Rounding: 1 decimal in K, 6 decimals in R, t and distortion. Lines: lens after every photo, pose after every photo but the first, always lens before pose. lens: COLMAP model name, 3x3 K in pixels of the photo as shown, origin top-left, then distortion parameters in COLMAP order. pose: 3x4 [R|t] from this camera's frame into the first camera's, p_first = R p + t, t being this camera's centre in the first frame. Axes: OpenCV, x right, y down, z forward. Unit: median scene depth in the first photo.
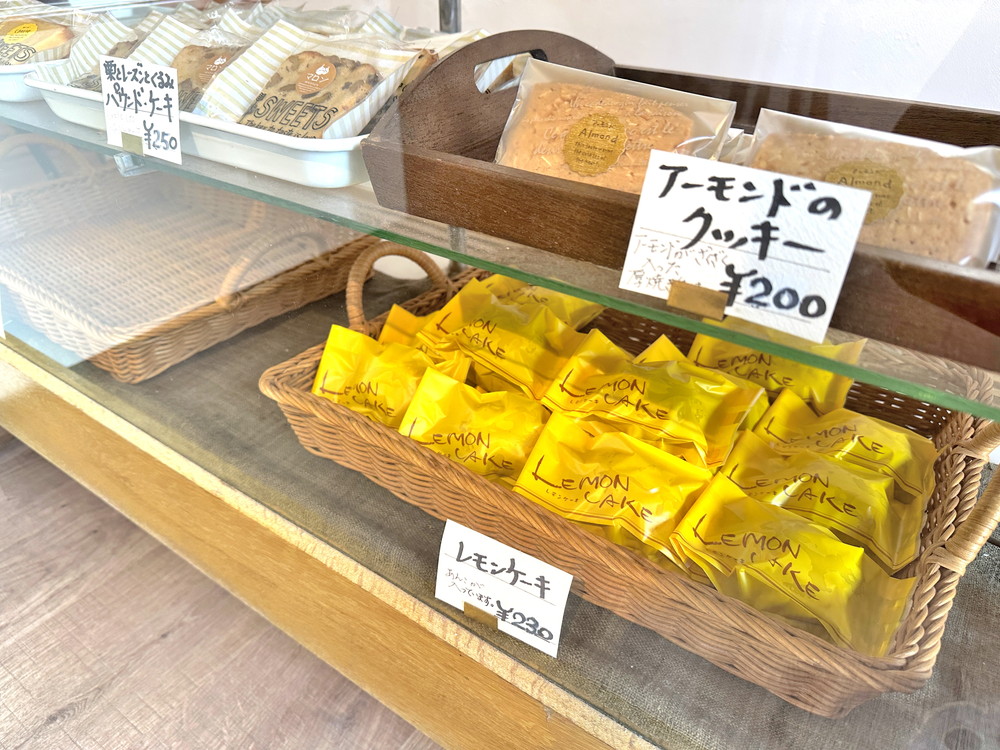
lens RADIAL K [[711.4, 0, 515.2], [0, 711.4, 375.2], [0, 0, 1]] dist [0.098966, -0.170018]
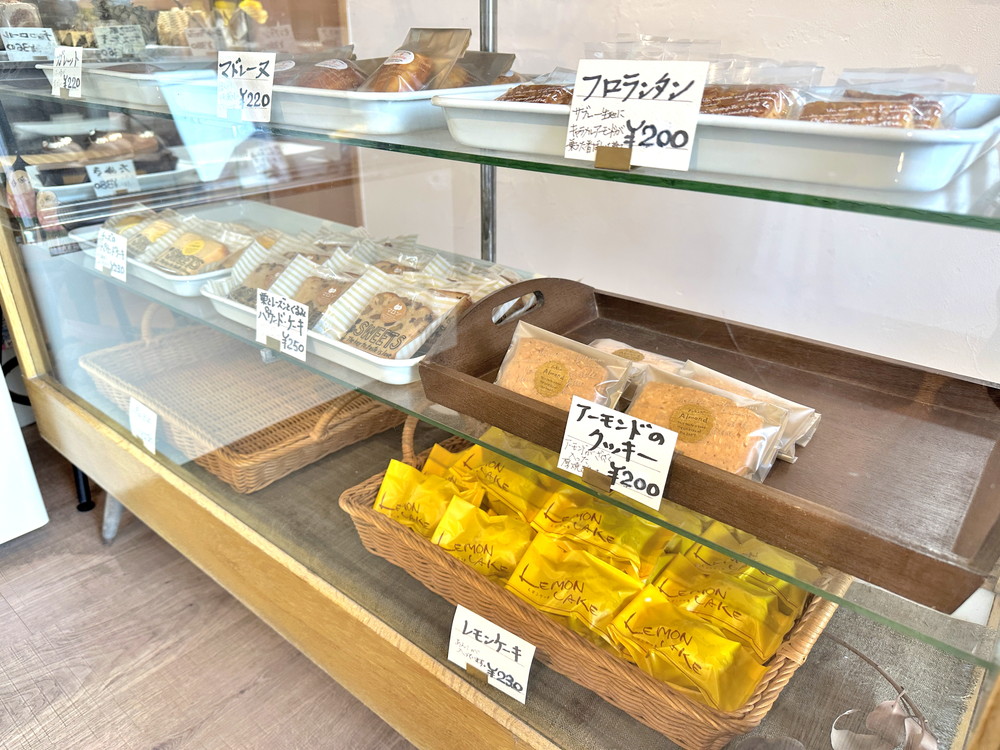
lens RADIAL K [[711.6, 0, 504.4], [0, 711.6, 376.4], [0, 0, 1]] dist [0.099469, -0.189074]
pose [[0.995651, 0.035635, -0.086080, 0.105068], [-0.046998, 0.989891, -0.133817, -0.068588], [0.080442, 0.137281, 0.987260, -0.500519]]
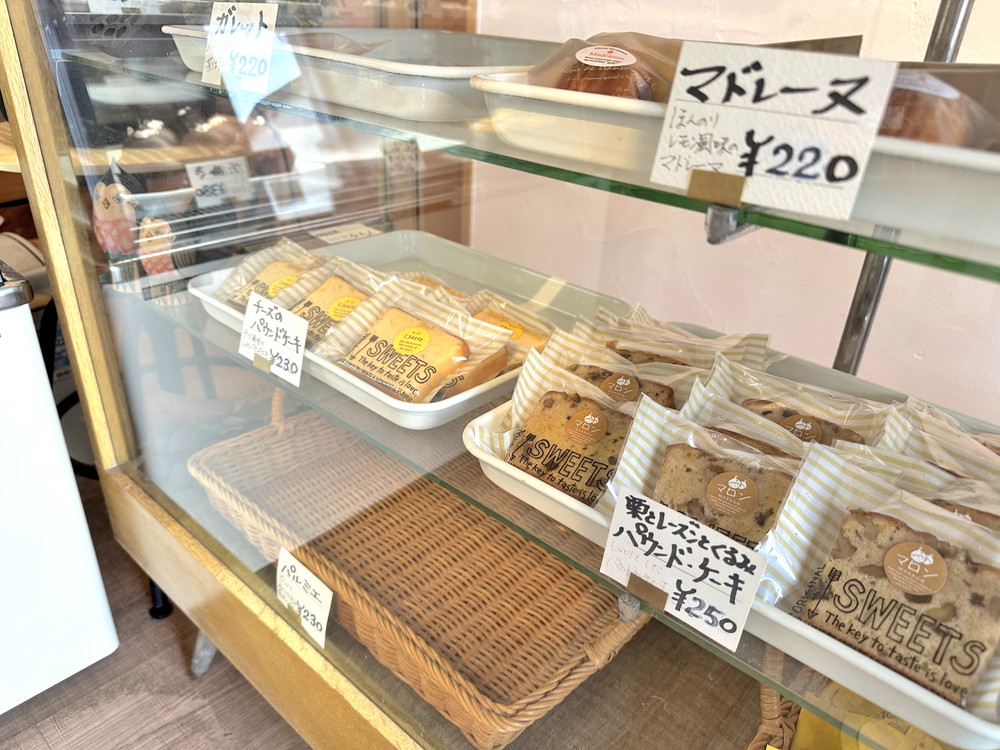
lens RADIAL K [[716.8, 0, 509.4], [0, 716.8, 375.0], [0, 0, 1]] dist [0.081495, -0.173778]
pose [[0.992092, 0.092571, -0.084759, -0.656788], [-0.100801, 0.990008, -0.098606, -0.482100], [0.074784, 0.106370, 0.991510, 0.132487]]
